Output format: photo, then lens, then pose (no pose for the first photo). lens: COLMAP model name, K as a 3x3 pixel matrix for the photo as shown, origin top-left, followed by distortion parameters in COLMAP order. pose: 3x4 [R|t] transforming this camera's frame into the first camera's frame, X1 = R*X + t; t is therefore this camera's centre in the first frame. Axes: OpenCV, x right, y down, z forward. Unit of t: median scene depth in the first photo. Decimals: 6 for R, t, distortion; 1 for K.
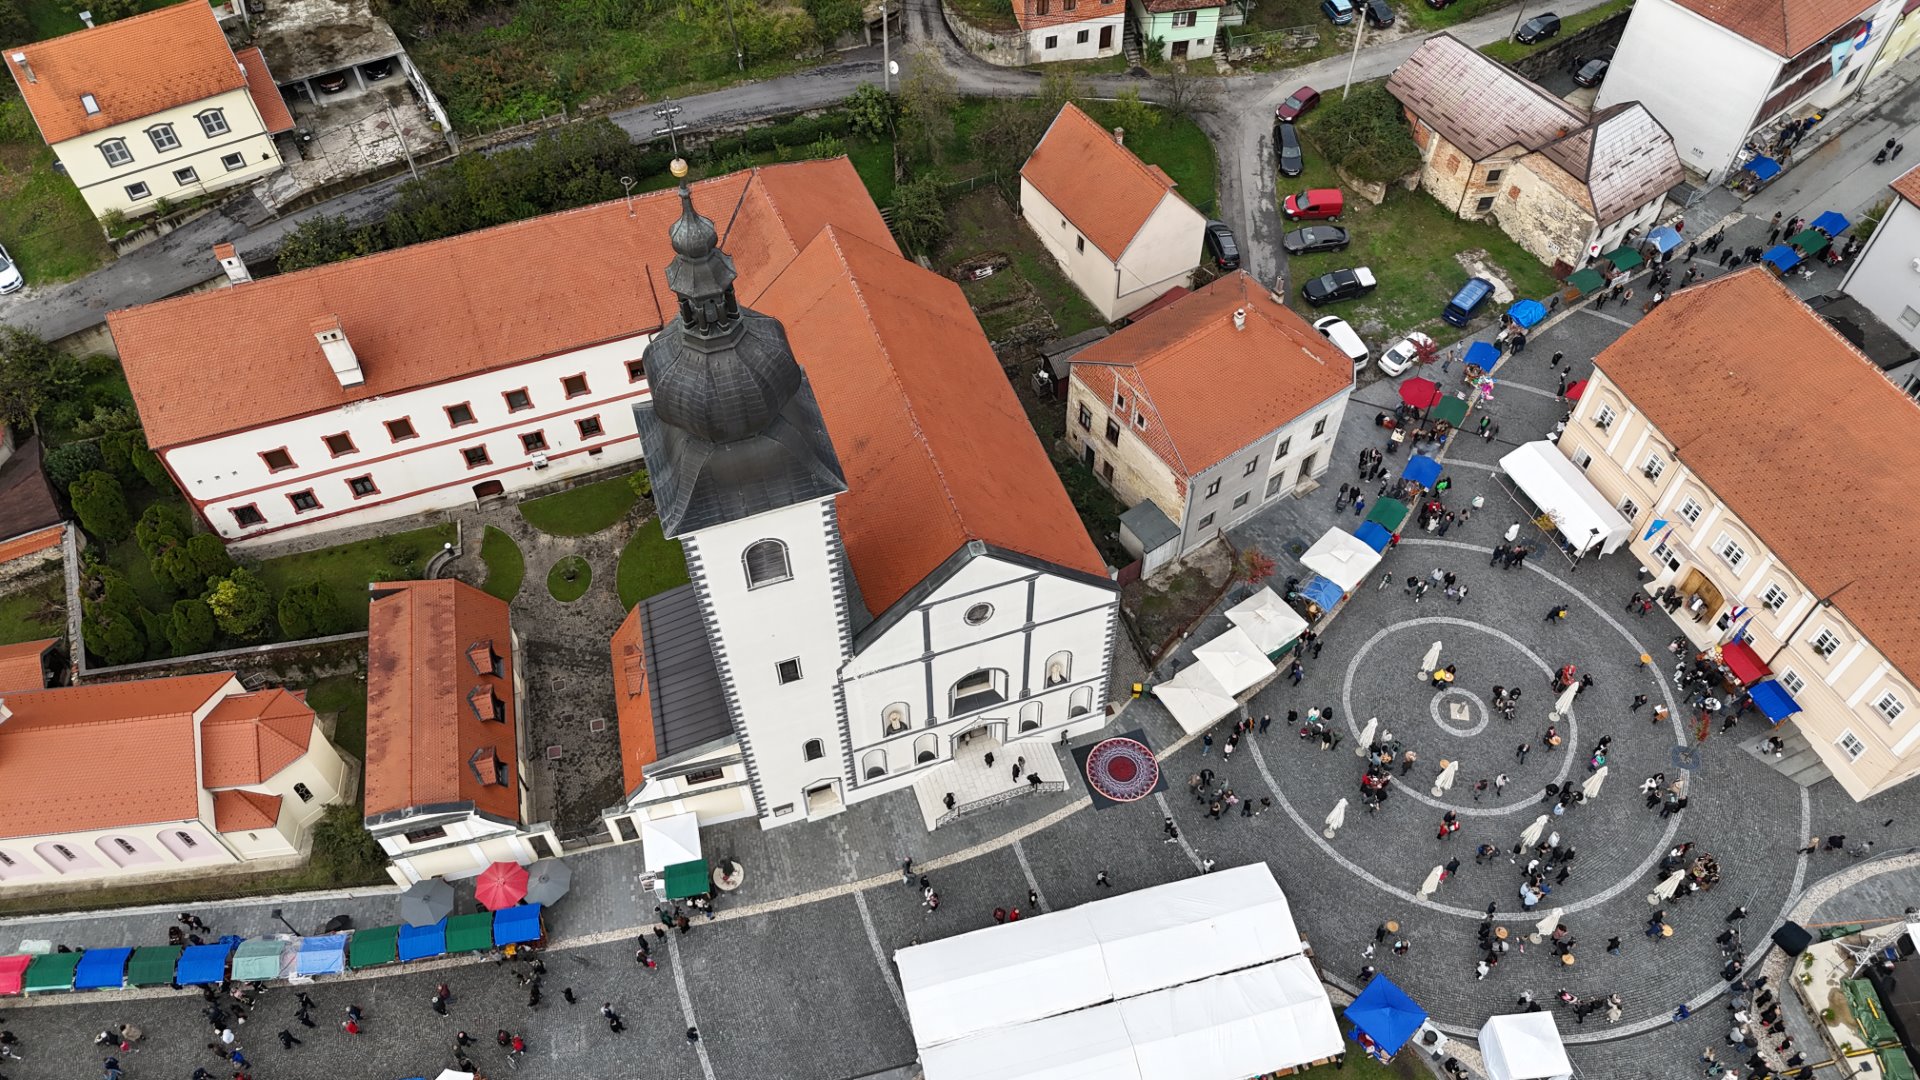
lens RADIAL K [[1401.5, 0, 960.0], [0, 1401.5, 540.0], [0, 0, 1]] dist [0.084880, -0.070177]
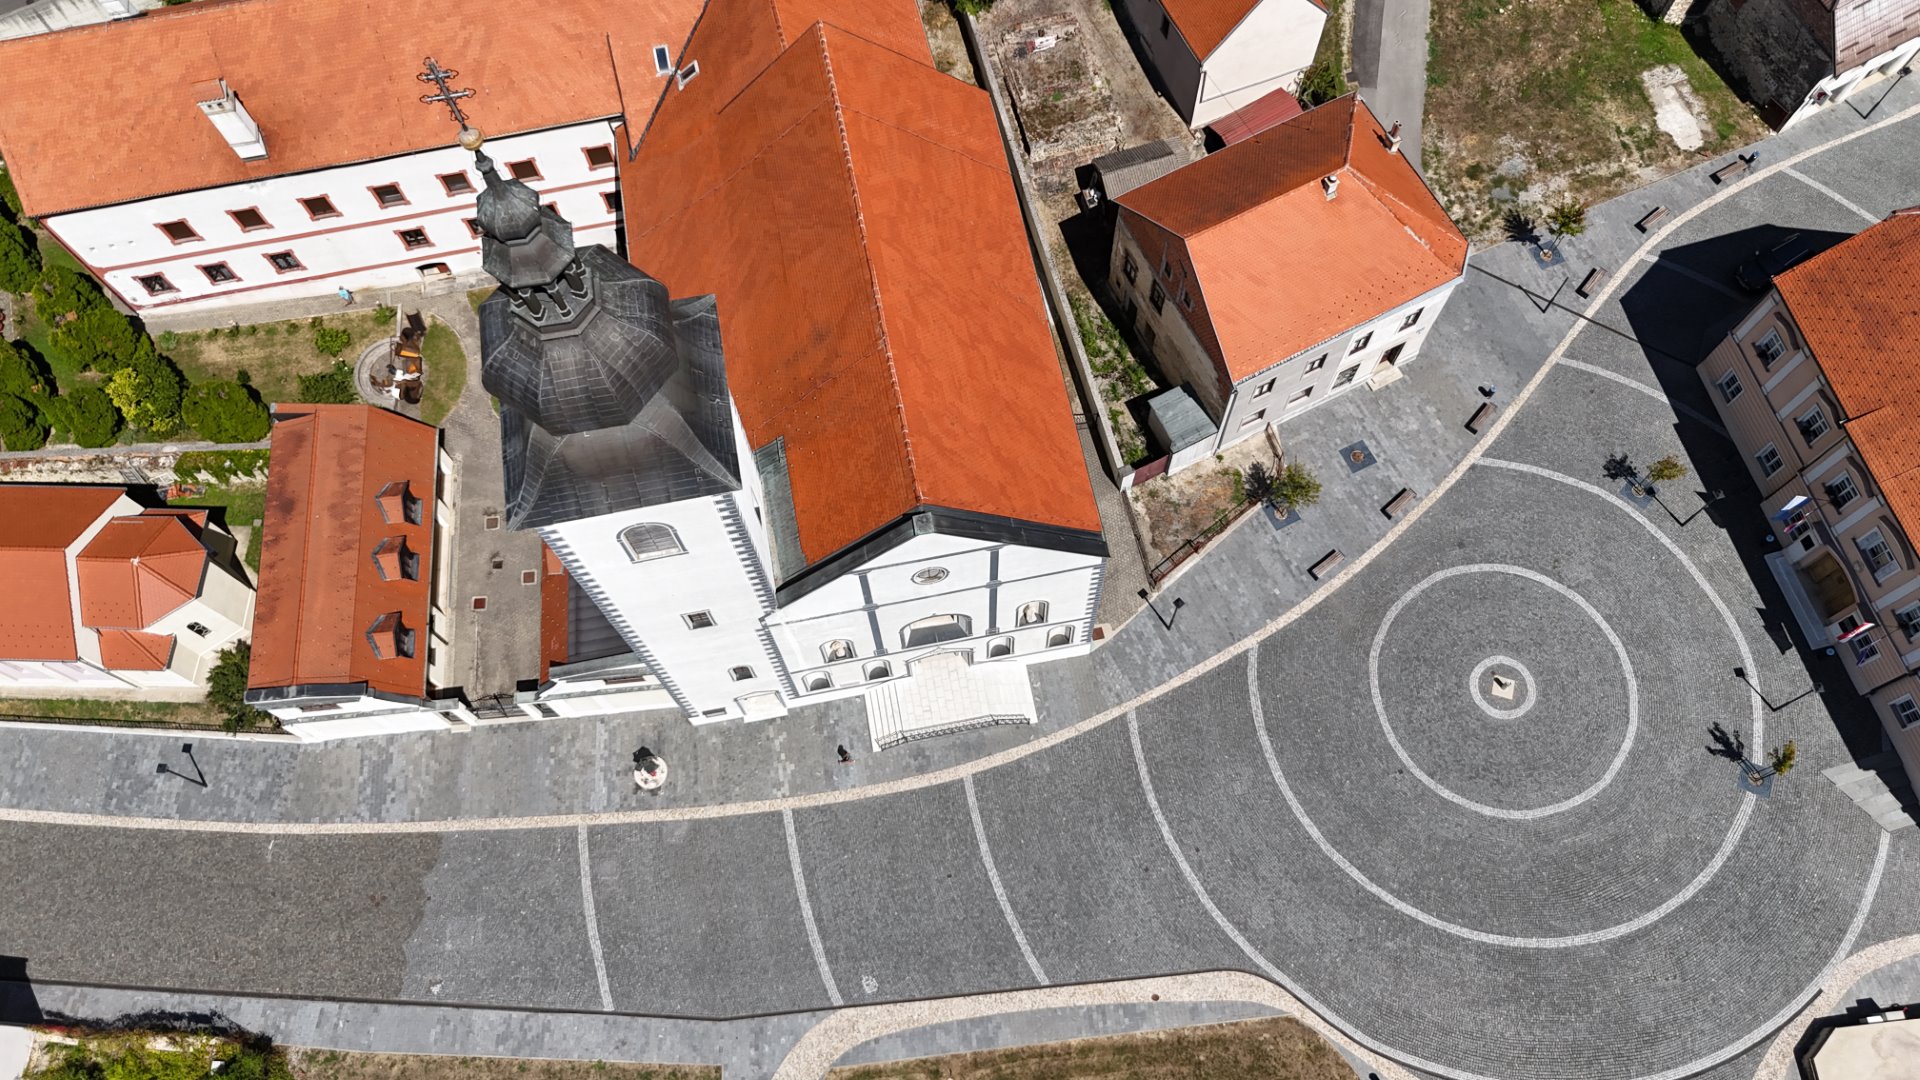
lens RADIAL K [[1415.4, 0, 960.0], [0, 1415.4, 540.0], [0, 0, 1]] dist [0.073567, -0.068249]
pose [[0.990227, 0.125928, -0.059942, 0.070007], [-0.105151, 0.956454, 0.272285, -0.176572], [0.091620, -0.263321, 0.960348, 0.167193]]
